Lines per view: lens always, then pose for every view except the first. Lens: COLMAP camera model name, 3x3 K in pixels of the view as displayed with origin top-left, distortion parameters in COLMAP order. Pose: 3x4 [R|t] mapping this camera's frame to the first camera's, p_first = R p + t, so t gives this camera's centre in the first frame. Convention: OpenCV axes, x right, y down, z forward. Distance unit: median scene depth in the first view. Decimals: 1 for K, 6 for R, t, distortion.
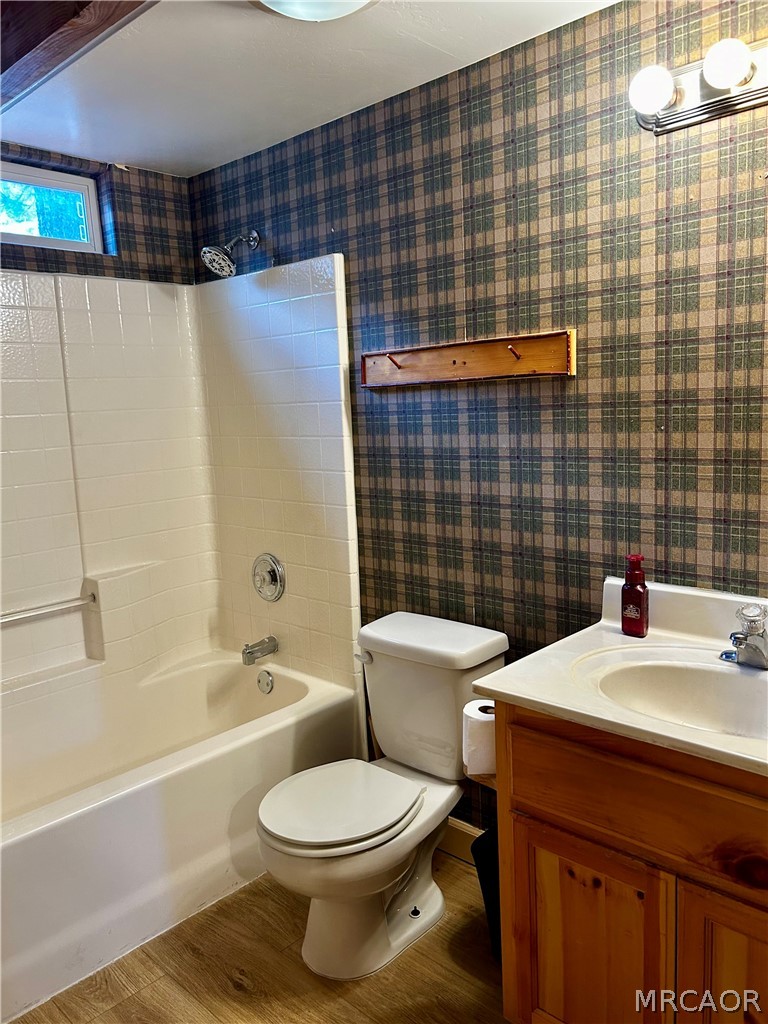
lens RADIAL K [[769.6, 0, 384.0], [0, 769.6, 512.0], [0, 0, 1]] dist [0.003359, -0.000467]
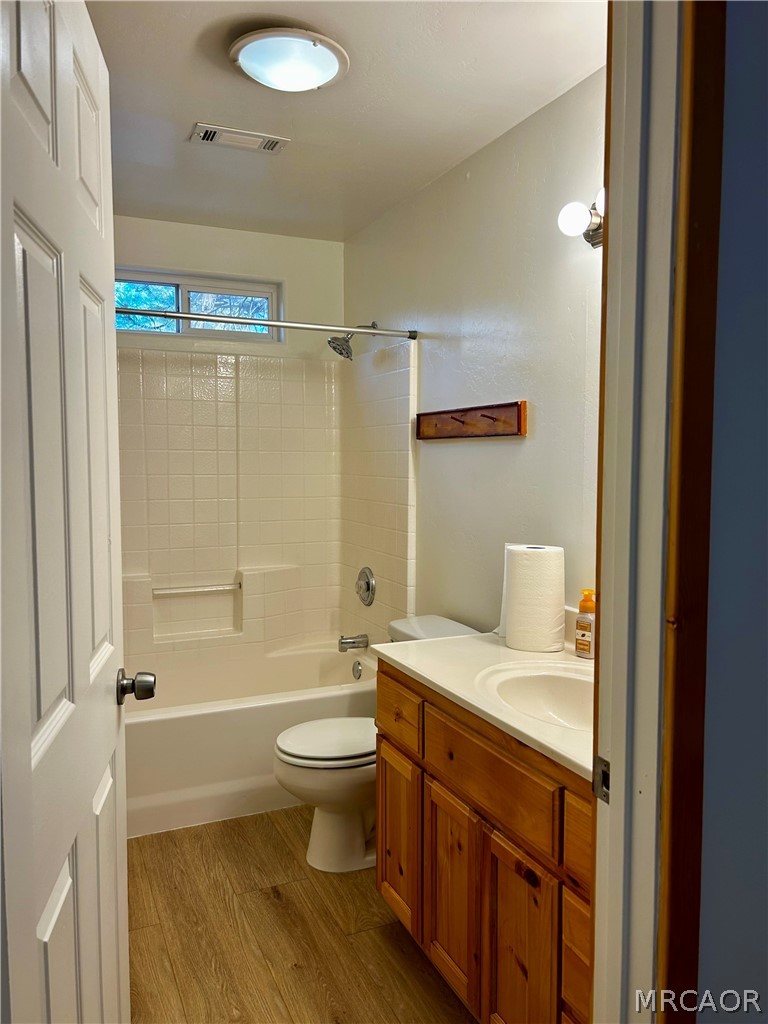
lens RADIAL K [[769.6, 0, 384.0], [0, 769.6, 512.0], [0, 0, 1]] dist [0.003359, -0.000467]
pose [[0.916926, 0.076703, -0.391615, 0.379530], [-0.105436, 0.993046, -0.052365, 0.026337], [0.384876, 0.089305, 0.918638, -0.170903]]
